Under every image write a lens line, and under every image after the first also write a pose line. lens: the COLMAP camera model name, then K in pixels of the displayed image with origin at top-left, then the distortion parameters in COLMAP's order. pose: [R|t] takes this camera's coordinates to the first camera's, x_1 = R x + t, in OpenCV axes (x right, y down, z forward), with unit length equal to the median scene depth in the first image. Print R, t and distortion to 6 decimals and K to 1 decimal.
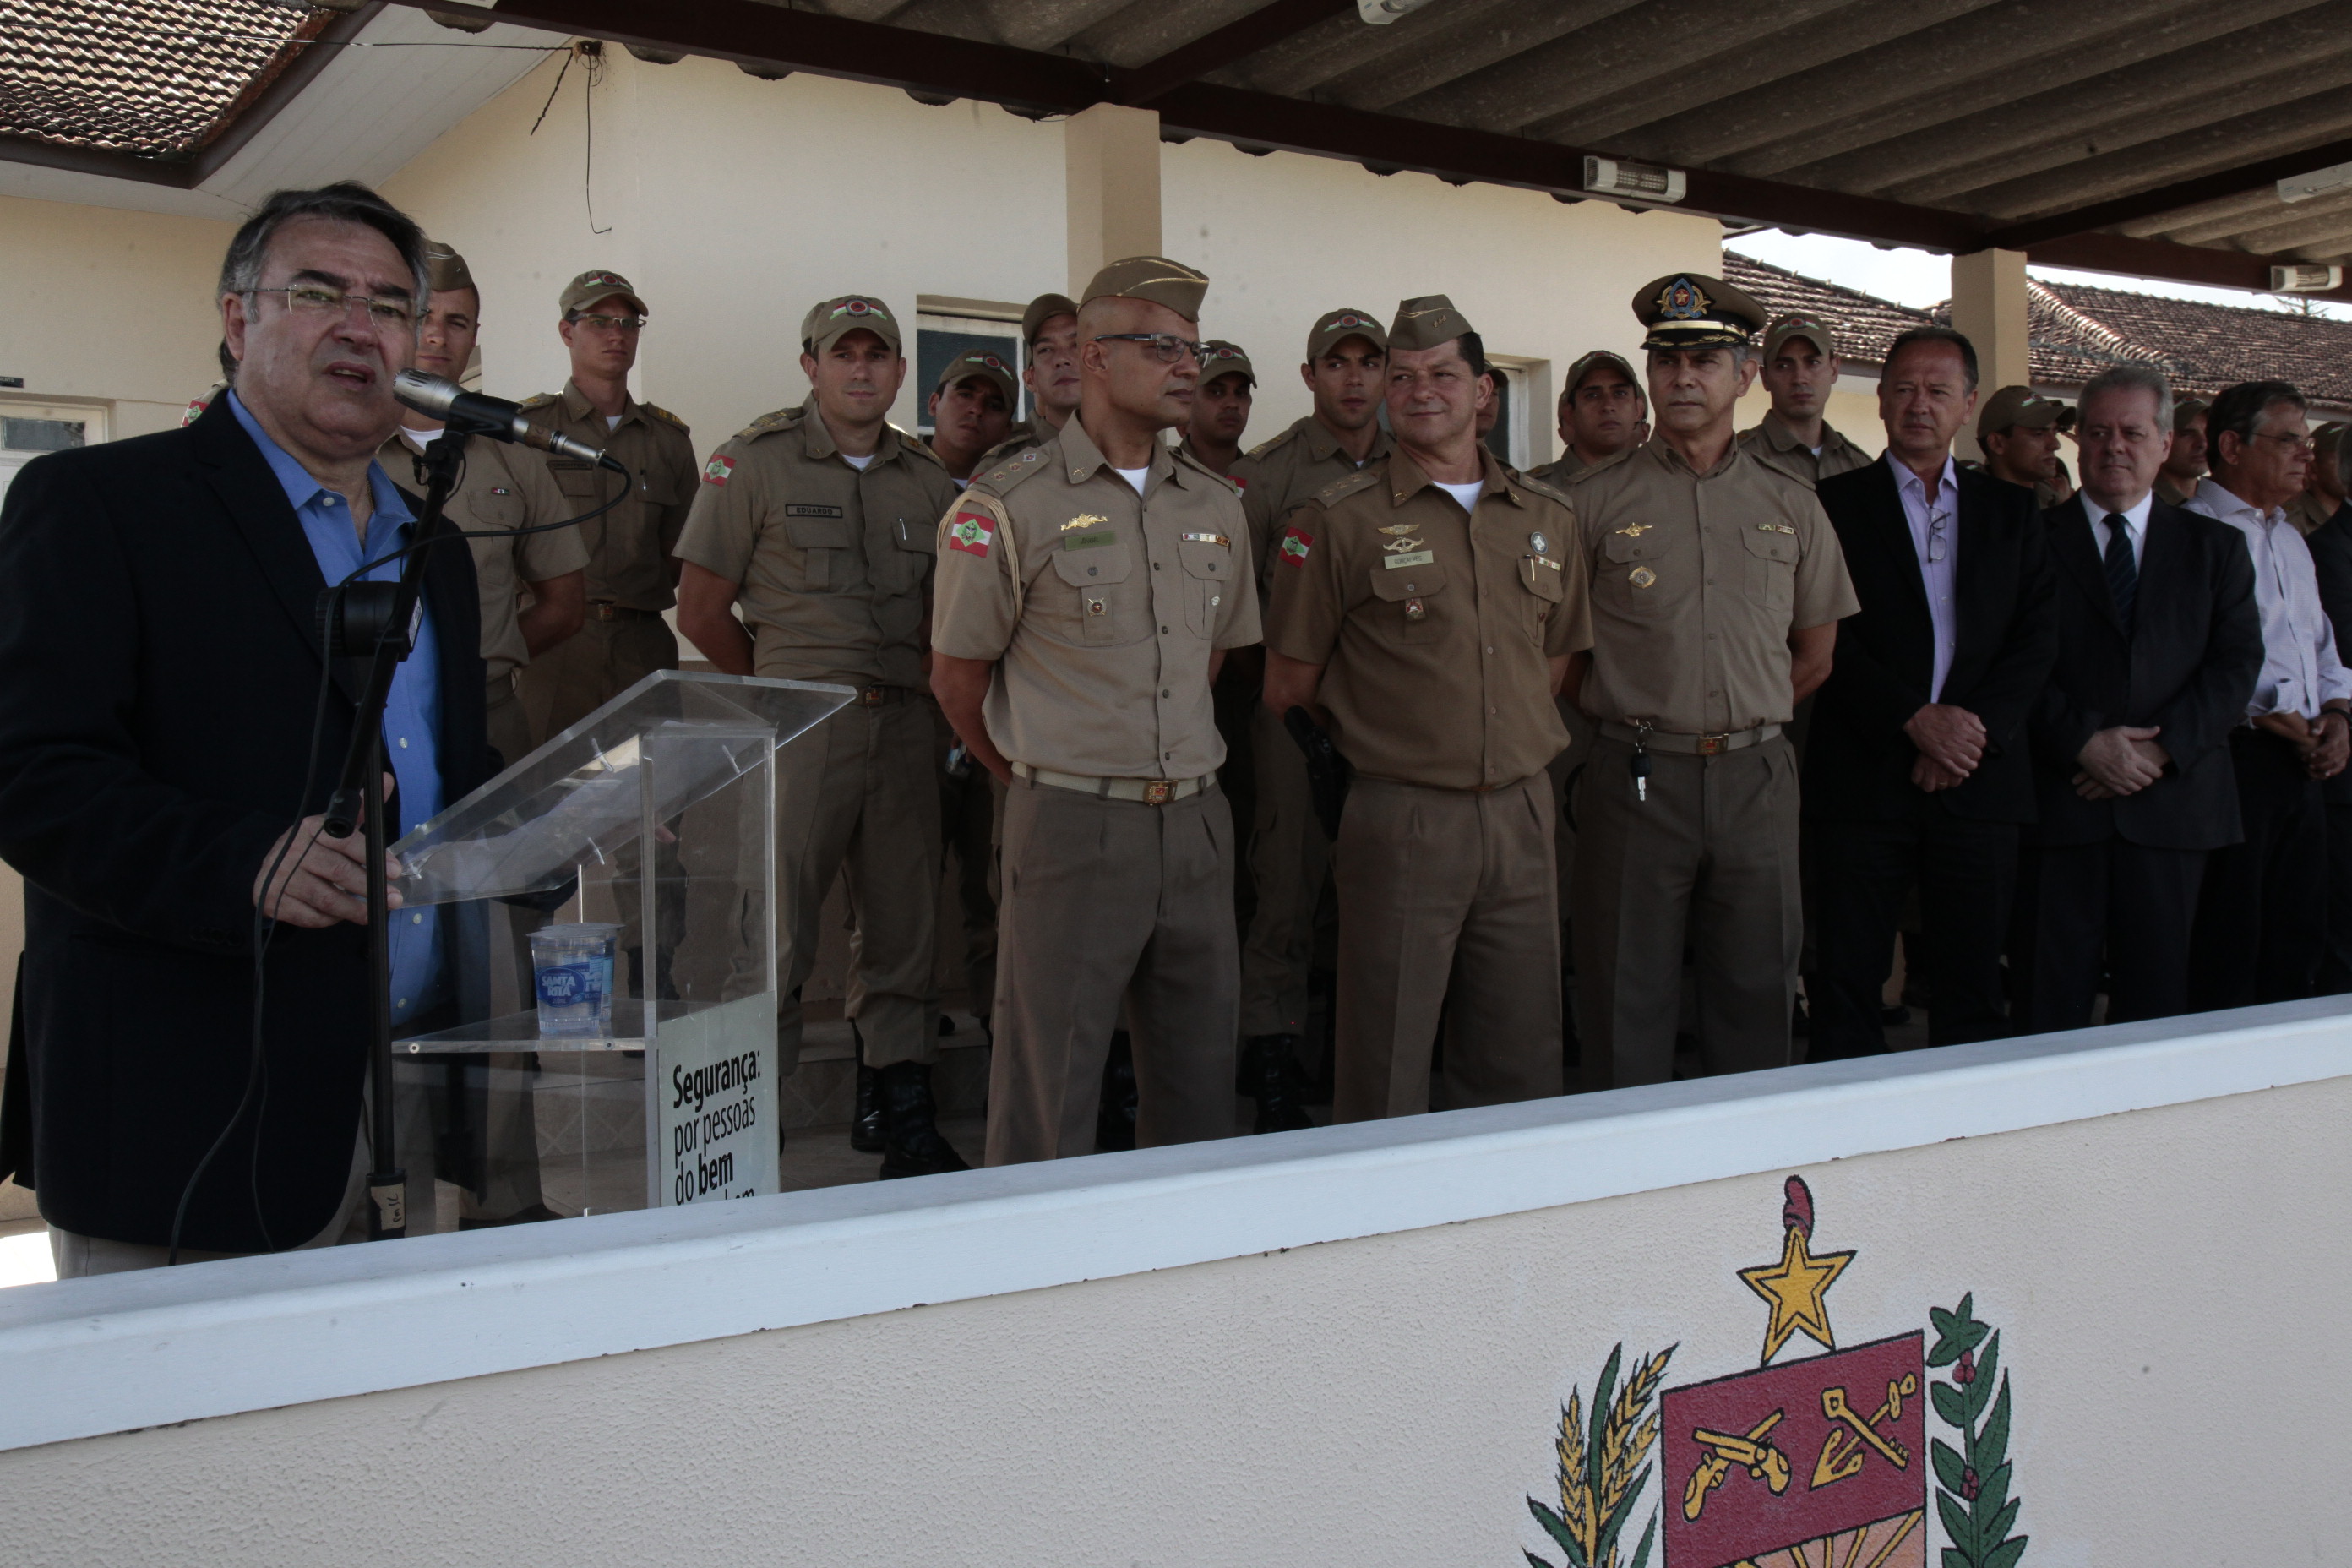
lens RADIAL K [[2313.6, 0, 1173.1], [0, 2313.6, 836.5], [0, 0, 1]] dist [-0.020412, 0.129809]
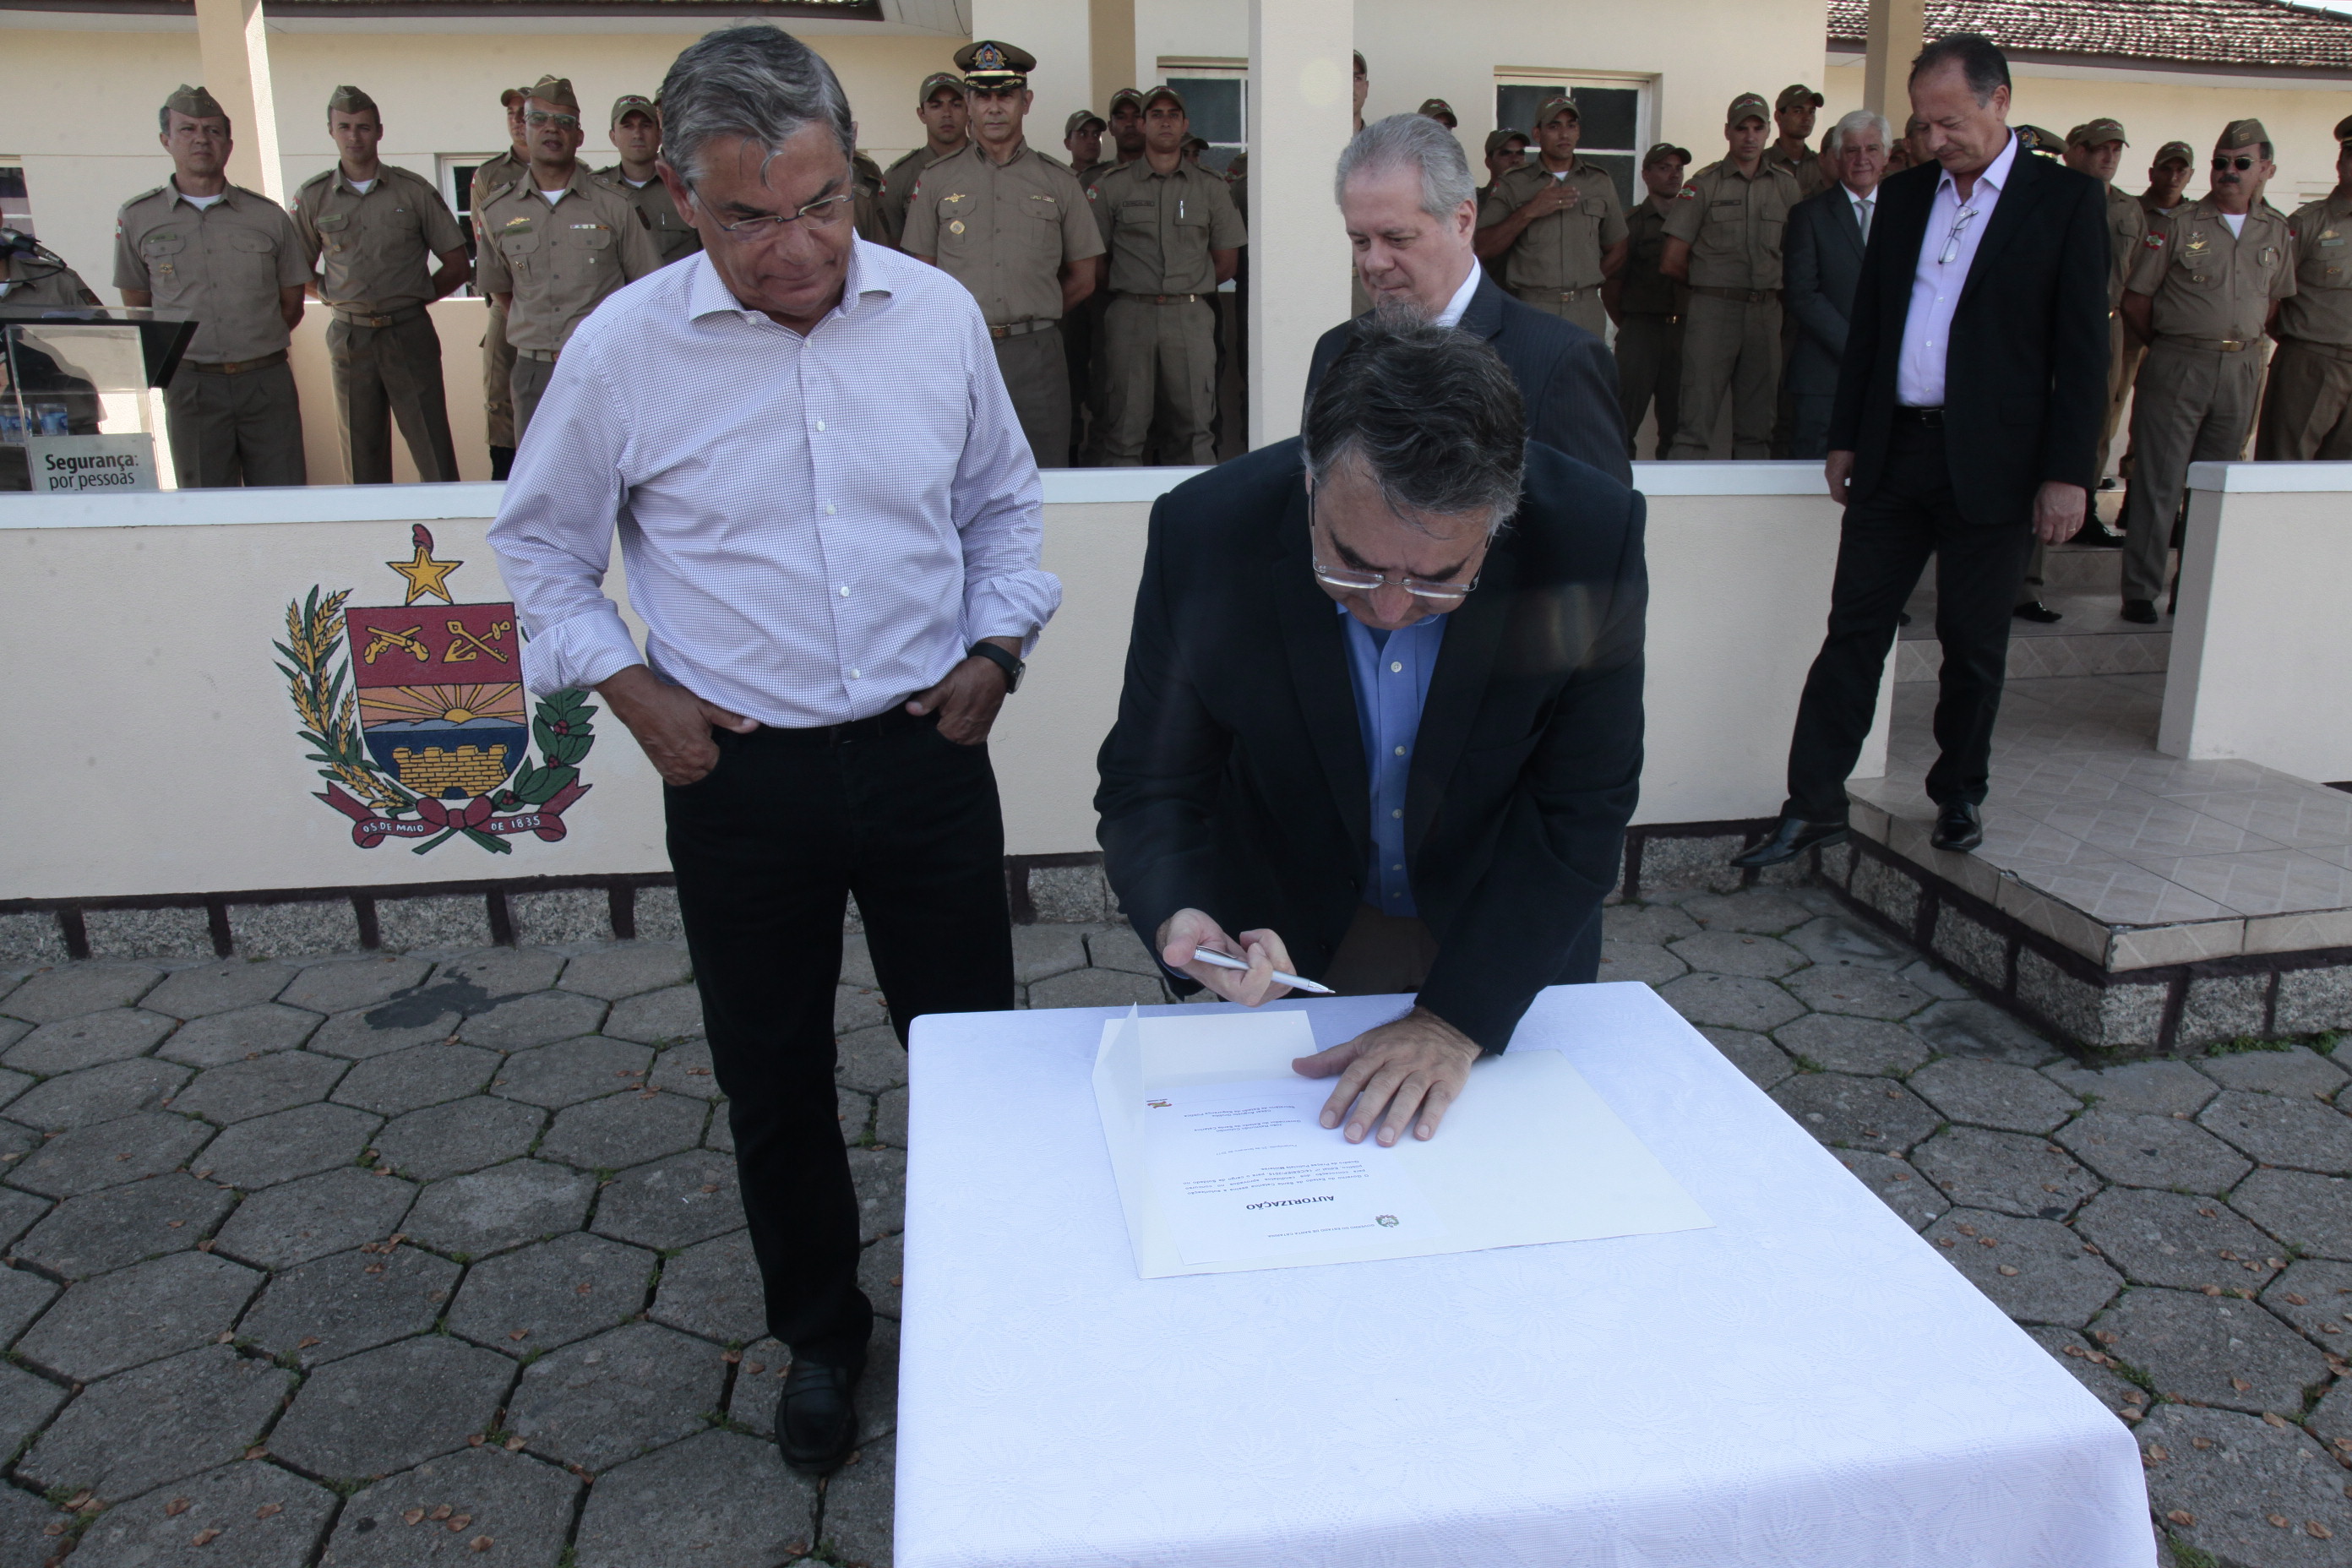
lens RADIAL K [[1626.5, 0, 1176.9], [0, 1626.5, 832.0], [0, 0, 1]] dist [-0.112917, 0.066652]
pose [[0.897647, 0.132142, -0.420438, 0.906853], [-0.025944, 0.968180, 0.248906, 0.017867], [0.439950, -0.212522, 0.872513, -0.055116]]
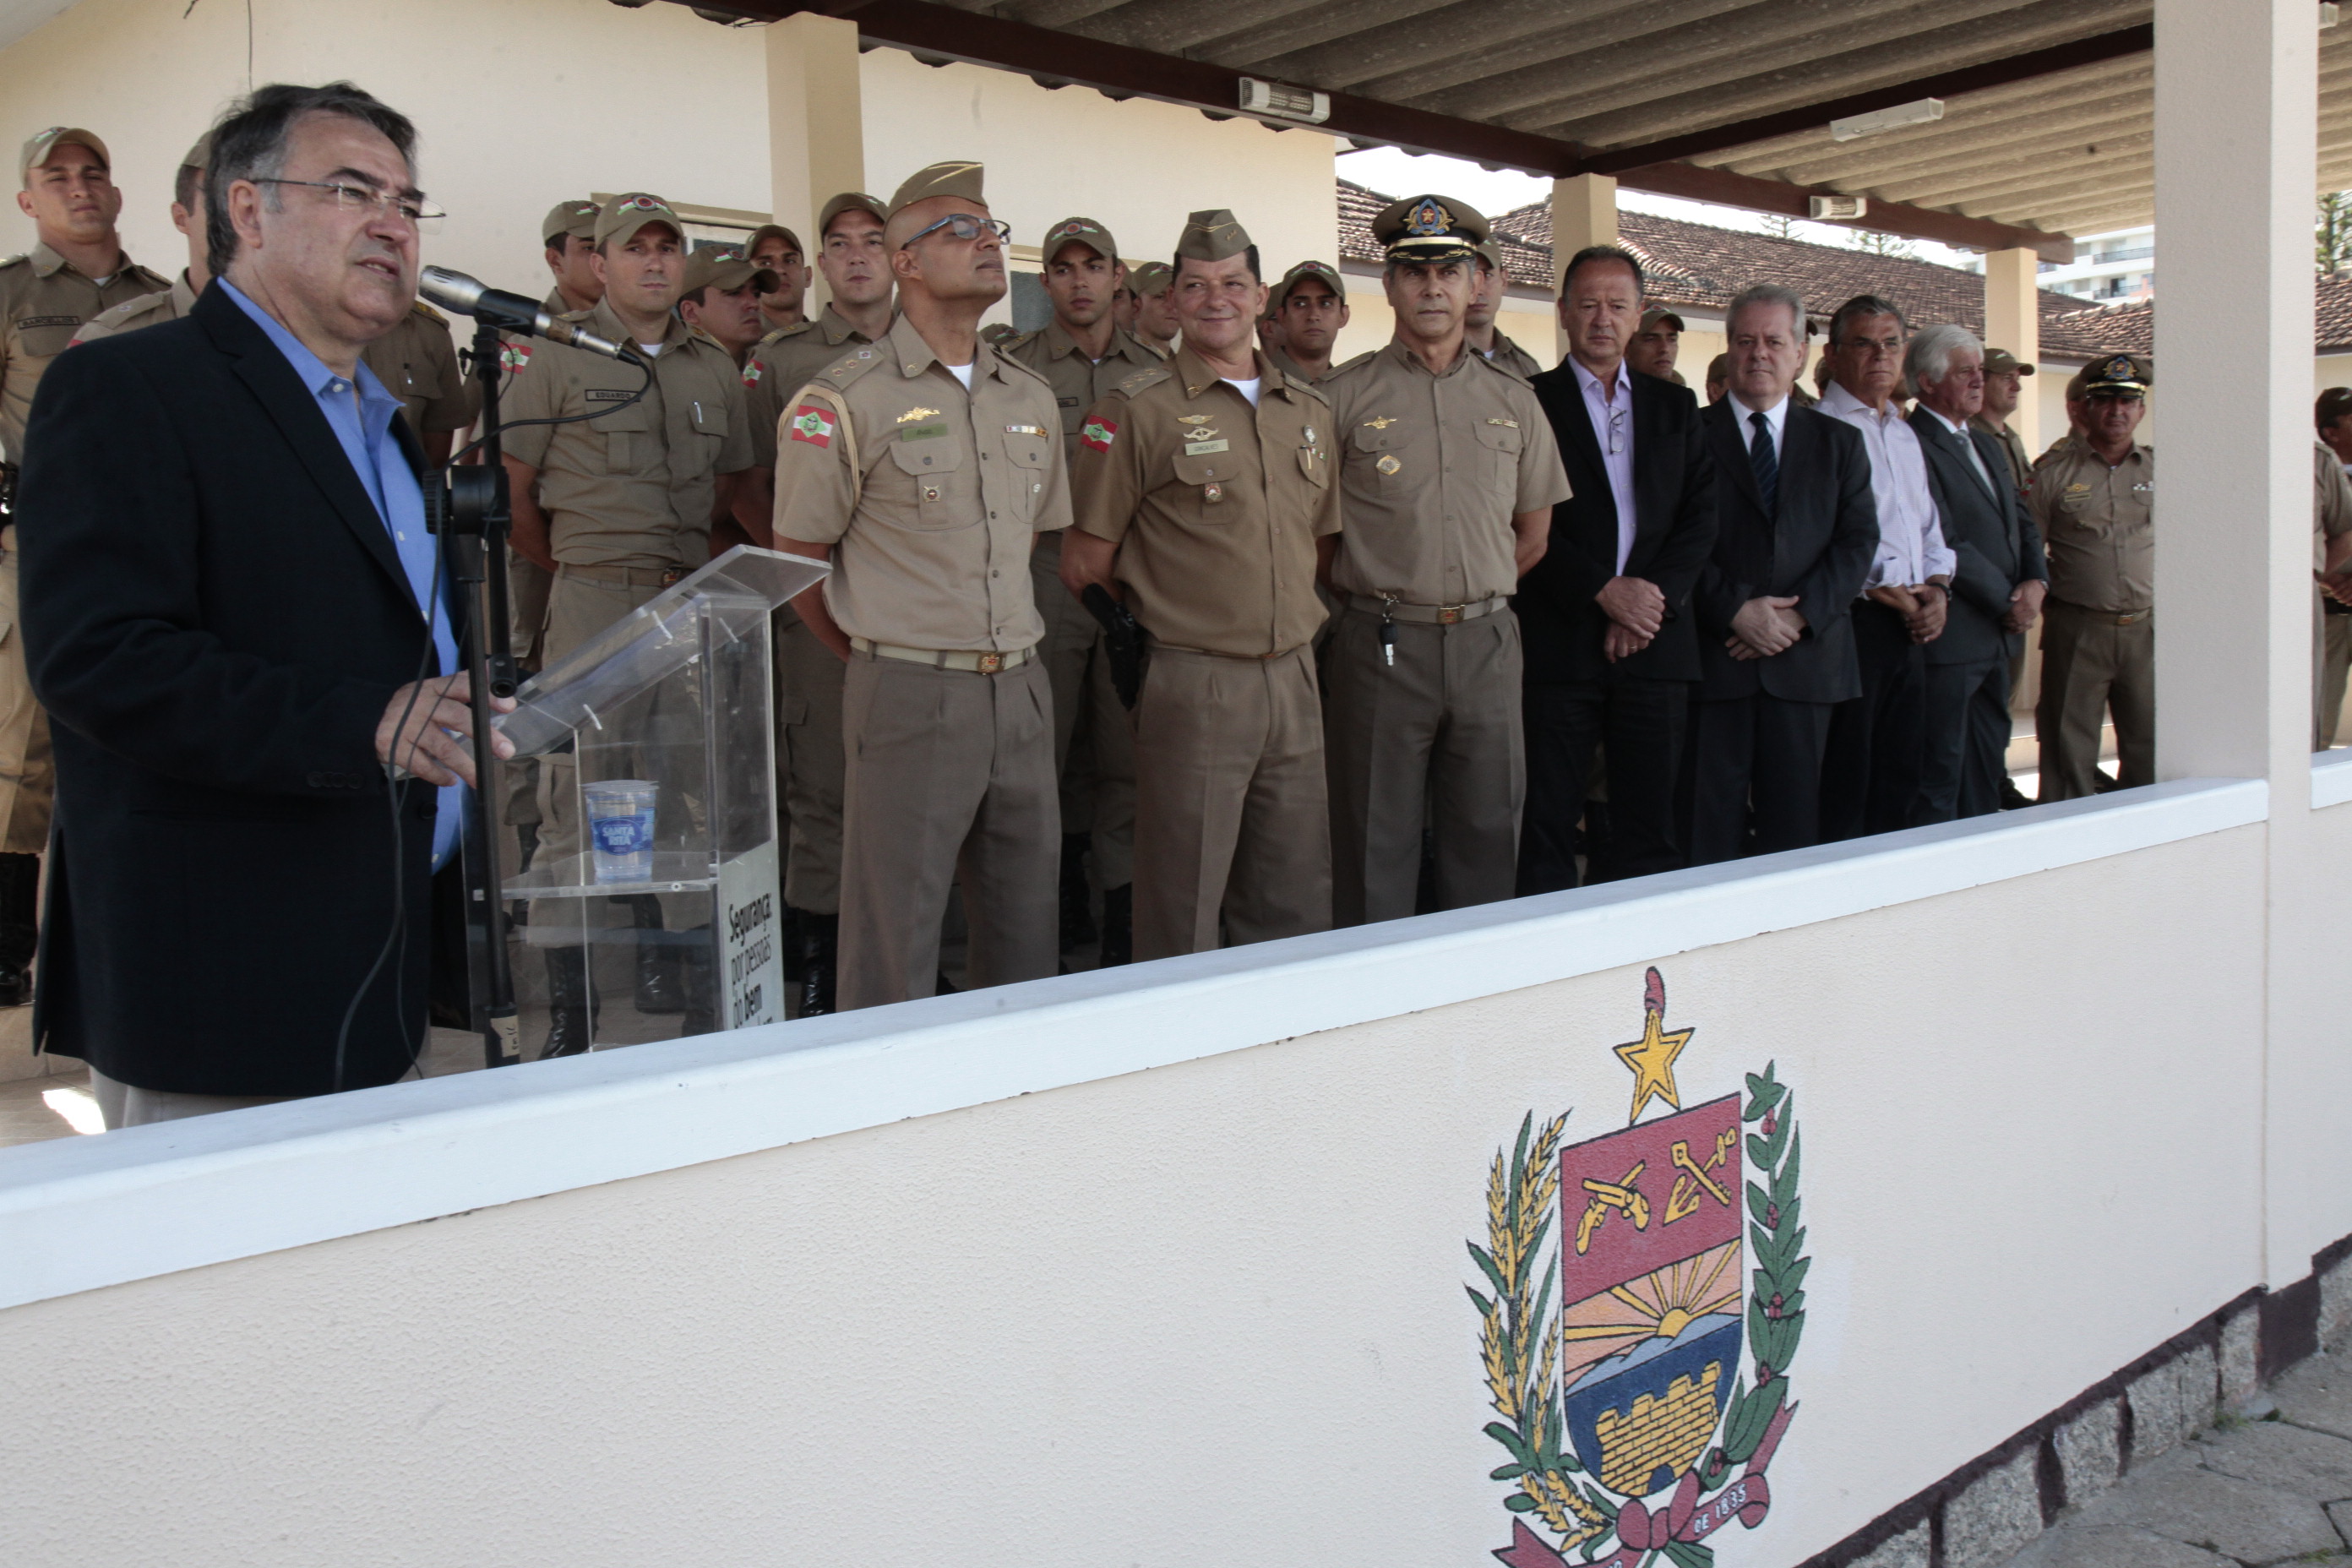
lens RADIAL K [[2196.4, 0, 1176.5], [0, 2196.4, 834.0], [0, 0, 1]] dist [-0.045619, 0.151289]
pose [[0.983382, -0.030984, 0.178883, -0.095745], [0.021717, 0.998330, 0.053532, 0.006864], [-0.180243, -0.048757, 0.982413, -0.035698]]
